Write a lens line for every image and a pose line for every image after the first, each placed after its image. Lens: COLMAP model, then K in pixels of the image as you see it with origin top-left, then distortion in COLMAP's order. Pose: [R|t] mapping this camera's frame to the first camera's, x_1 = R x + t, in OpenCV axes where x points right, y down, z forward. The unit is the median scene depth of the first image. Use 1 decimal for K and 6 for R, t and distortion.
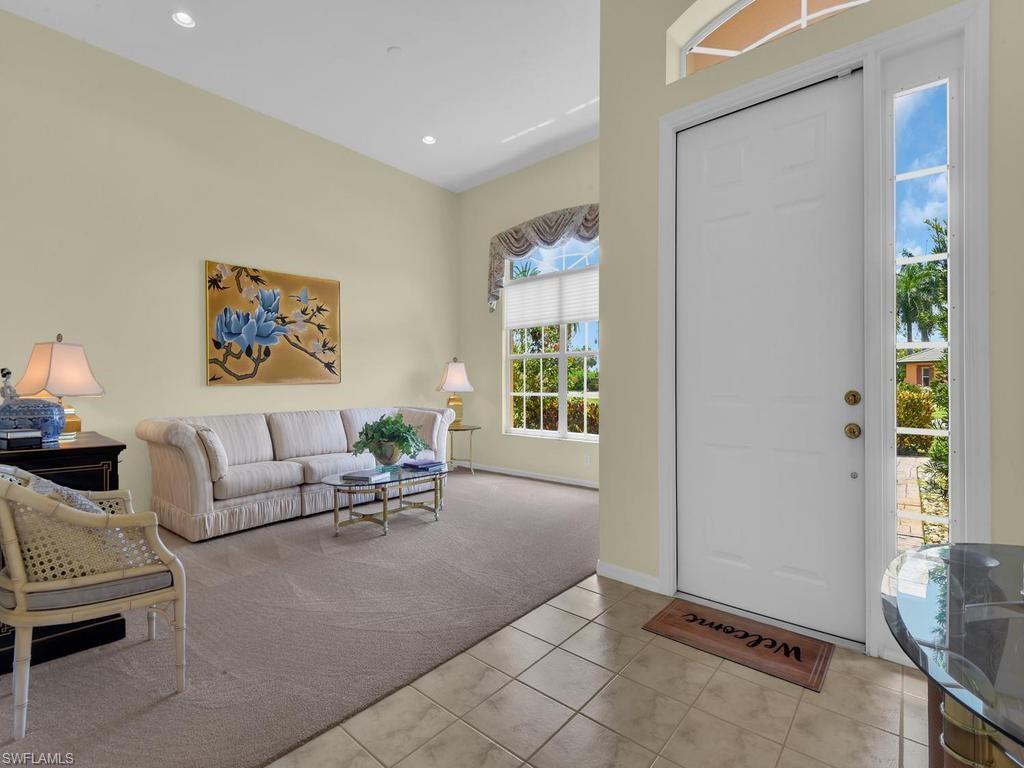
lens RADIAL K [[469.2, 0, 508.6], [0, 469.2, 382.1], [0, 0, 1]] dist [0.005116, -0.007940]
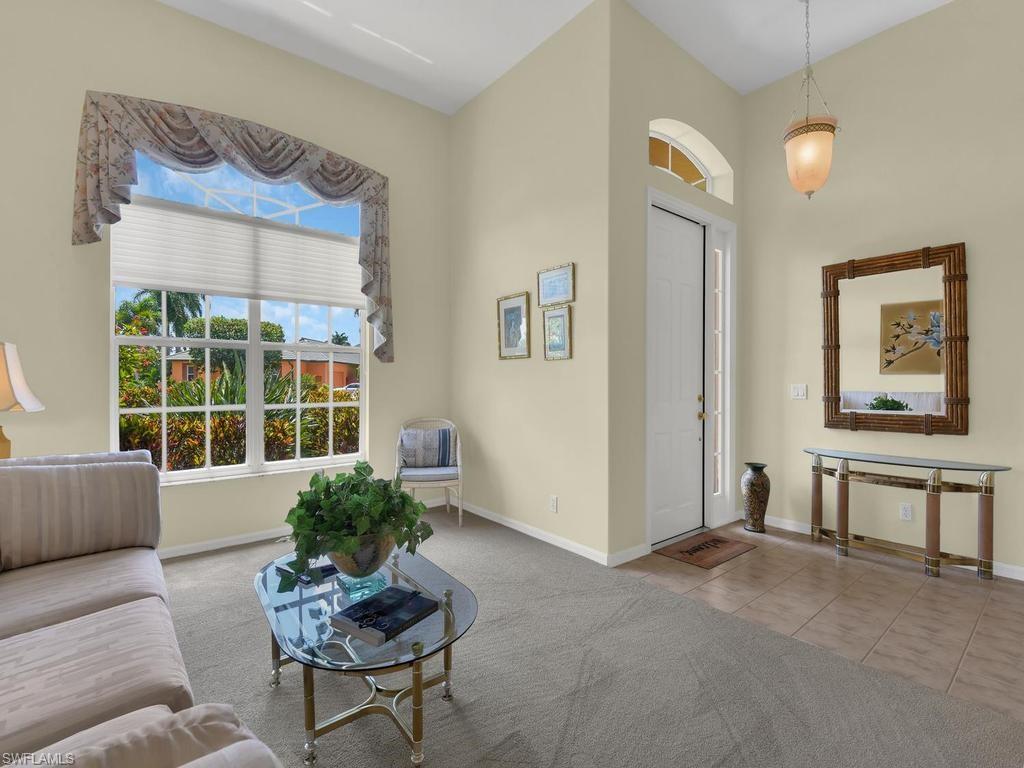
lens RADIAL K [[469.2, 0, 516.8], [0, 469.2, 380.5], [0, 0, 1]] dist [0.005116, -0.007940]
pose [[0.182683, 0.006993, 0.983147, -0.474227], [-0.002181, 0.999975, -0.006707, -0.005900], [-0.983169, -0.000919, 0.182694, 0.529218]]
